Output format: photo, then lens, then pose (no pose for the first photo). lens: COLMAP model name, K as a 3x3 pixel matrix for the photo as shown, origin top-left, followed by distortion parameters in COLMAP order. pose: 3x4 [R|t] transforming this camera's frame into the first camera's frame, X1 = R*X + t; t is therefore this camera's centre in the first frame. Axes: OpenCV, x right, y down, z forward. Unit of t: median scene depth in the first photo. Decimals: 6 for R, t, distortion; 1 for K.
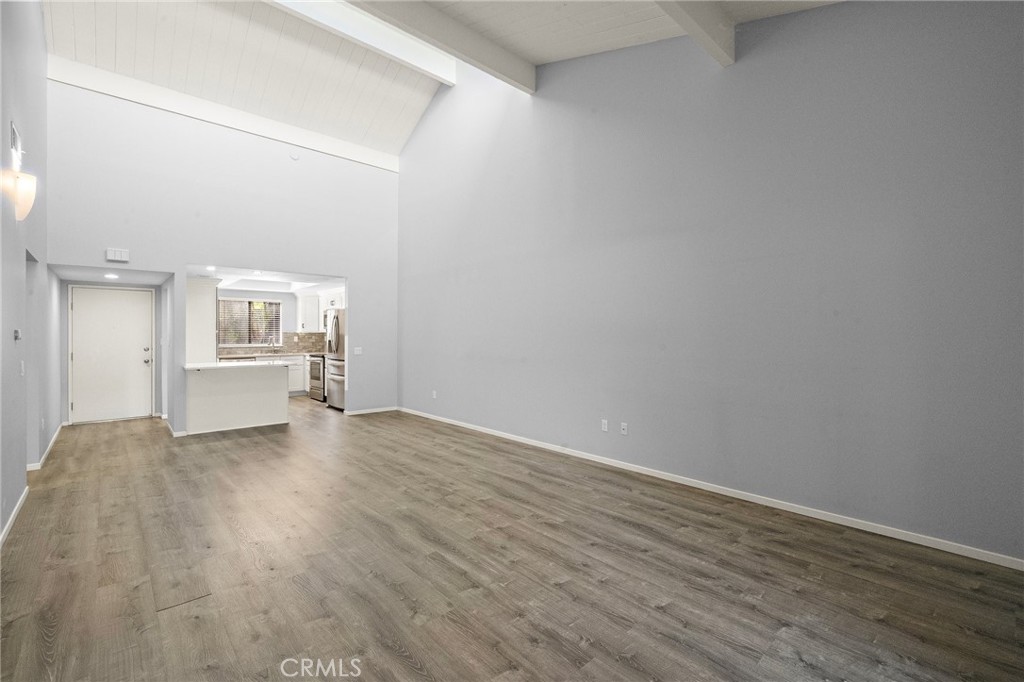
lens RADIAL K [[439.9, 0, 519.6], [0, 439.9, 339.5], [0, 0, 1]] dist [-0.000511, -0.001290]
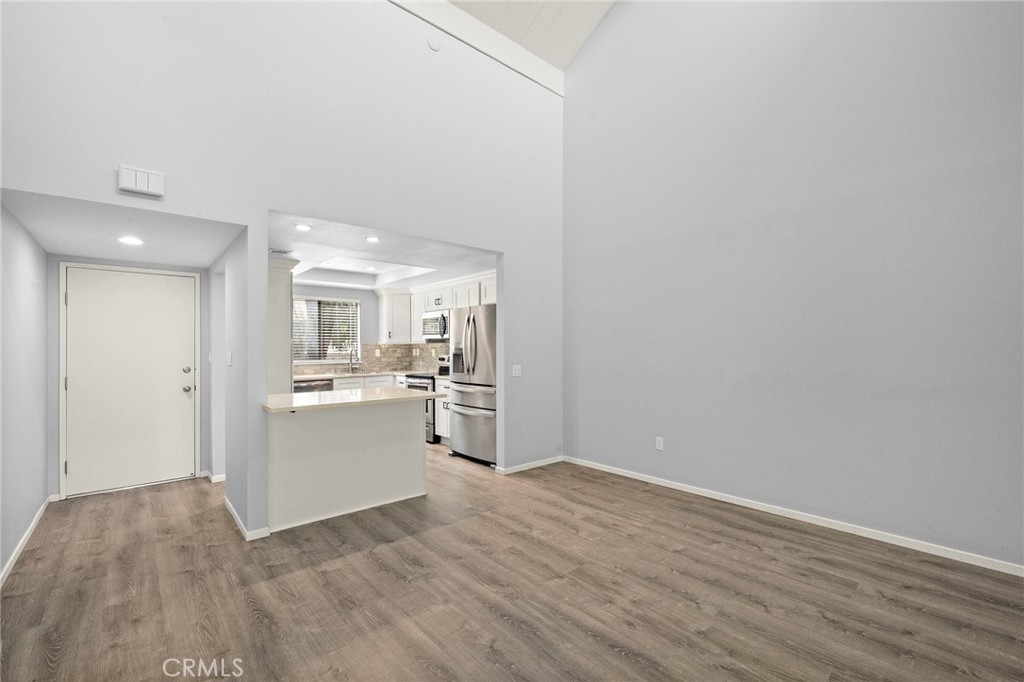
lens RADIAL K [[429.7, 0, 517.3], [0, 429.7, 349.0], [0, 0, 1]] dist [-0.005229, 0.001337]
pose [[0.999705, -0.007033, -0.023260, -0.473839], [0.006815, 0.999932, -0.009418, 0.001971], [0.023325, 0.009257, 0.999685, 0.521276]]
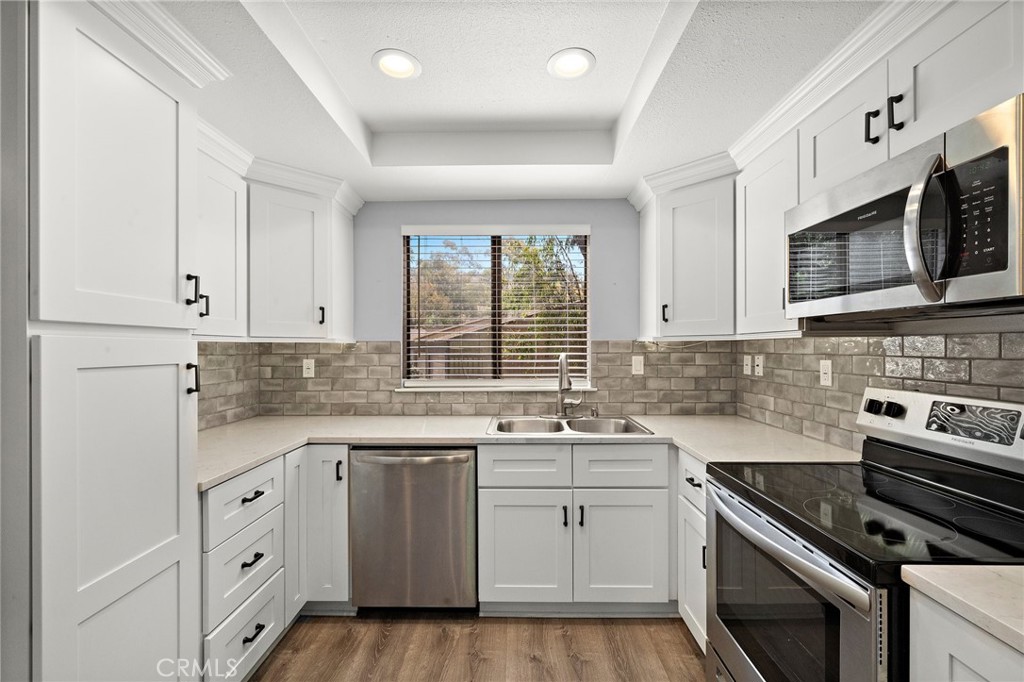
lens RADIAL K [[429.7, 0, 510.0], [0, 429.7, 347.7], [0, 0, 1]] dist [-0.005229, 0.001337]
pose [[0.720481, -0.000623, -0.693474, -0.701735], [-0.005756, 0.999960, -0.006880, -0.017281], [0.693451, 0.008948, 0.720449, 1.386714]]
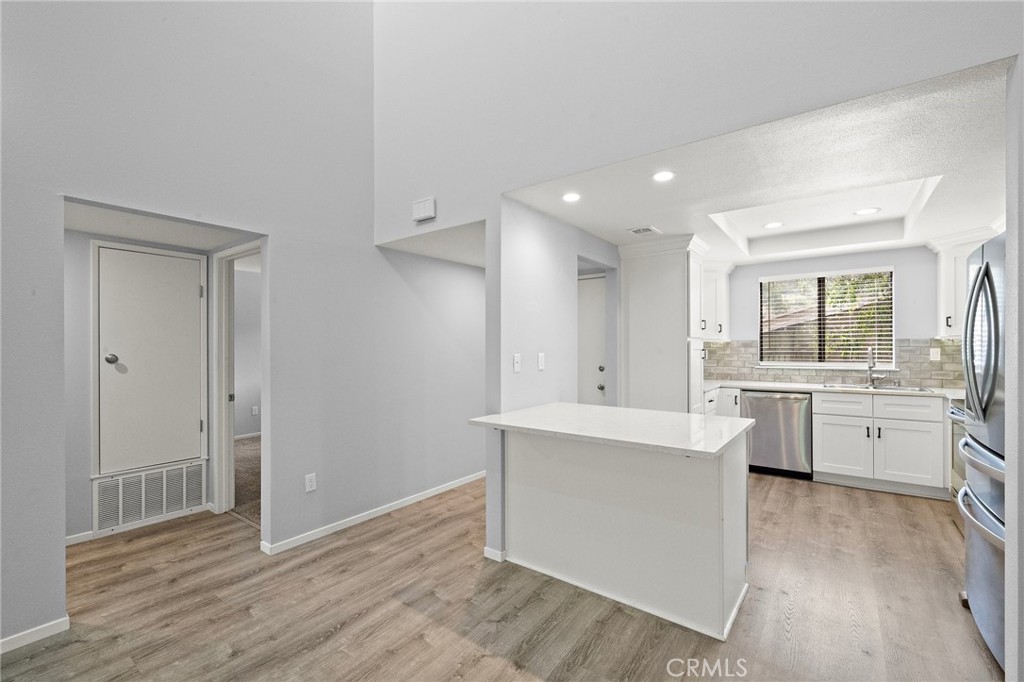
lens RADIAL K [[439.9, 0, 512.8], [0, 439.9, 347.1], [0, 0, 1]] dist [-0.000511, -0.001290]
pose [[0.178548, -0.000467, -0.983931, -0.315492], [-0.005344, 0.999985, -0.001445, -0.009448], [0.983917, 0.005516, 0.178543, 0.981571]]
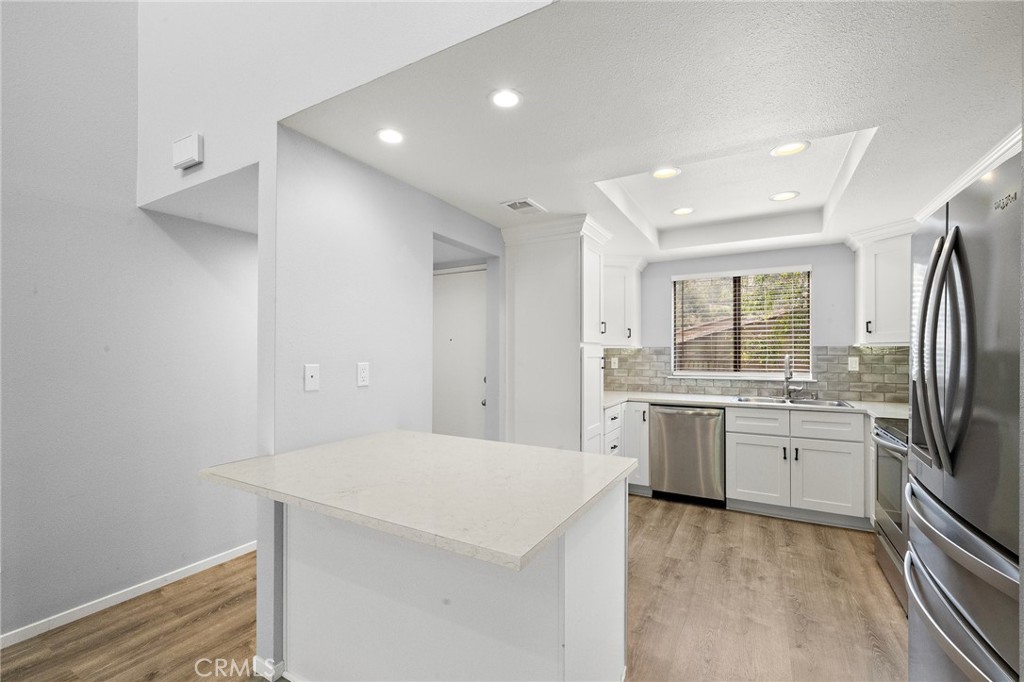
lens RADIAL K [[439.9, 0, 510.5], [0, 439.9, 350.8], [0, 0, 1]] dist [-0.000511, -0.001290]
pose [[0.298749, -0.003513, -0.954325, -0.441221], [-0.009958, 0.999927, -0.006799, -0.012070], [0.954280, 0.011535, 0.298692, 1.125055]]
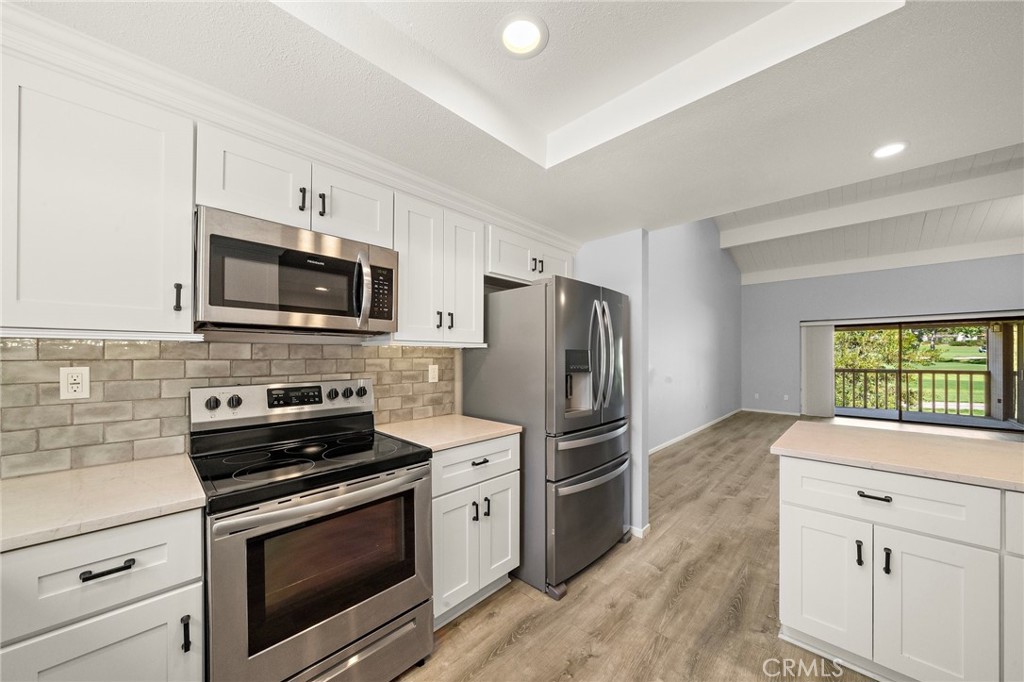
lens RADIAL K [[358.1, 0, 508.9], [0, 358.1, 355.1], [0, 0, 1]] dist [-0.007038, -0.000160]
pose [[-0.046080, 0.001224, 0.998937, -1.004638], [0.009125, 0.999958, -0.000804, -0.016223], [-0.998896, 0.009078, -0.046089, 1.541838]]
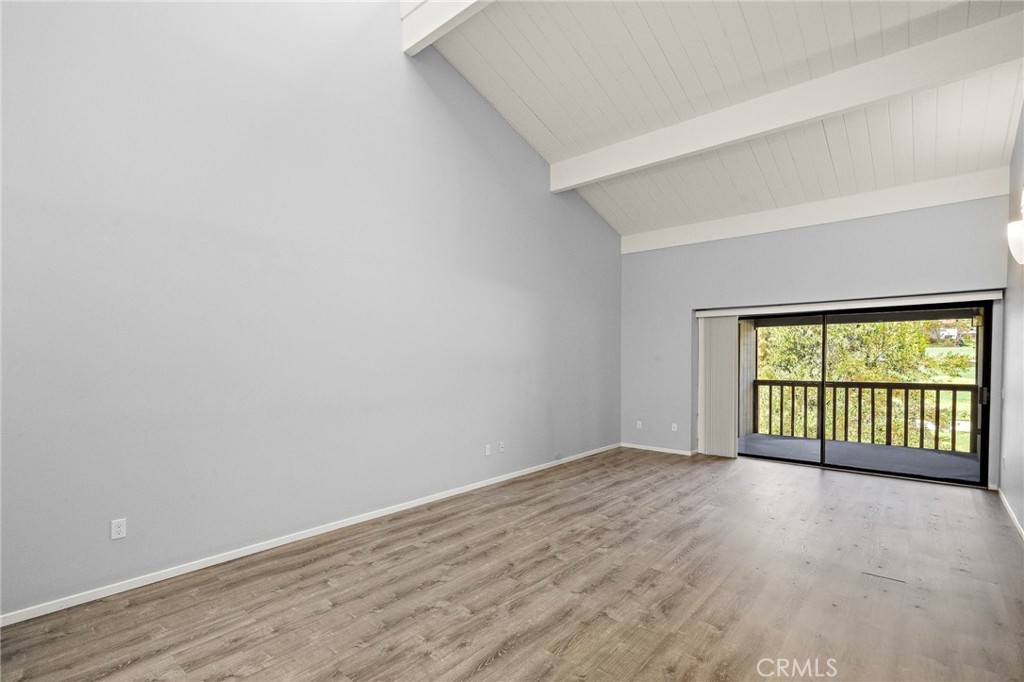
lens RADIAL K [[481.1, 0, 509.3], [0, 481.1, 370.4], [0, 0, 1]] dist [0.002765, -0.001991]
pose [[-0.103555, -0.025074, 0.994308, -0.819279], [0.011061, 0.999591, 0.026359, -0.024250], [-0.994562, 0.013728, -0.103236, 0.894539]]
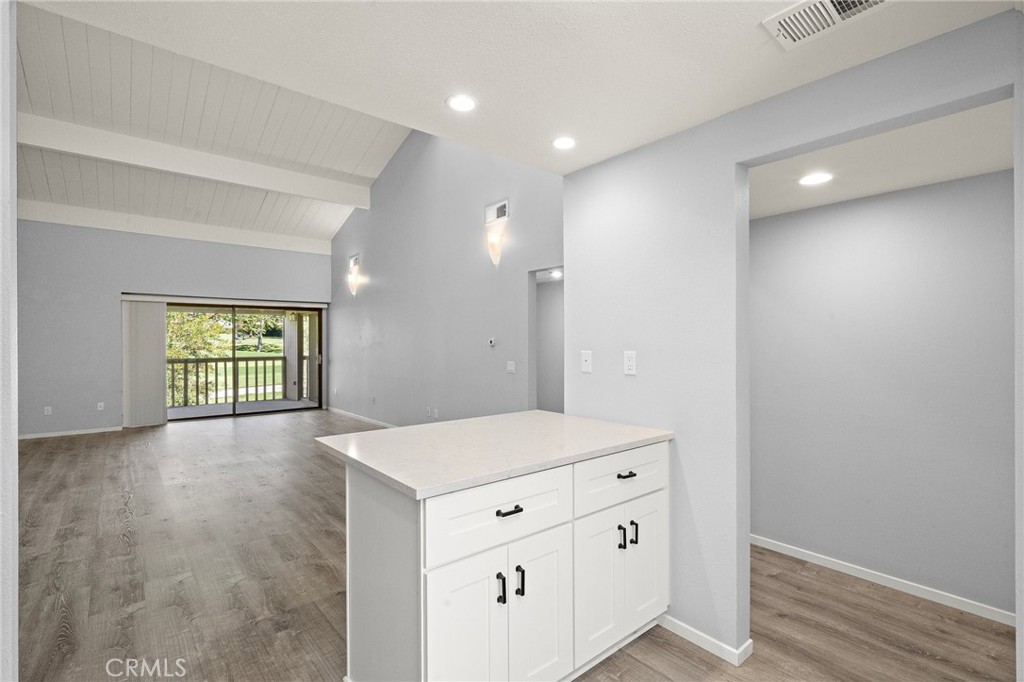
lens RADIAL K [[469.3, 0, 511.9], [0, 469.3, 345.4], [0, 0, 1]] dist [0.005293, 0.000264]
pose [[-0.998220, 0.002812, 0.059565, -0.779187], [0.003826, 0.999849, 0.016923, -0.015485], [-0.059508, 0.017121, -0.998081, 1.544925]]
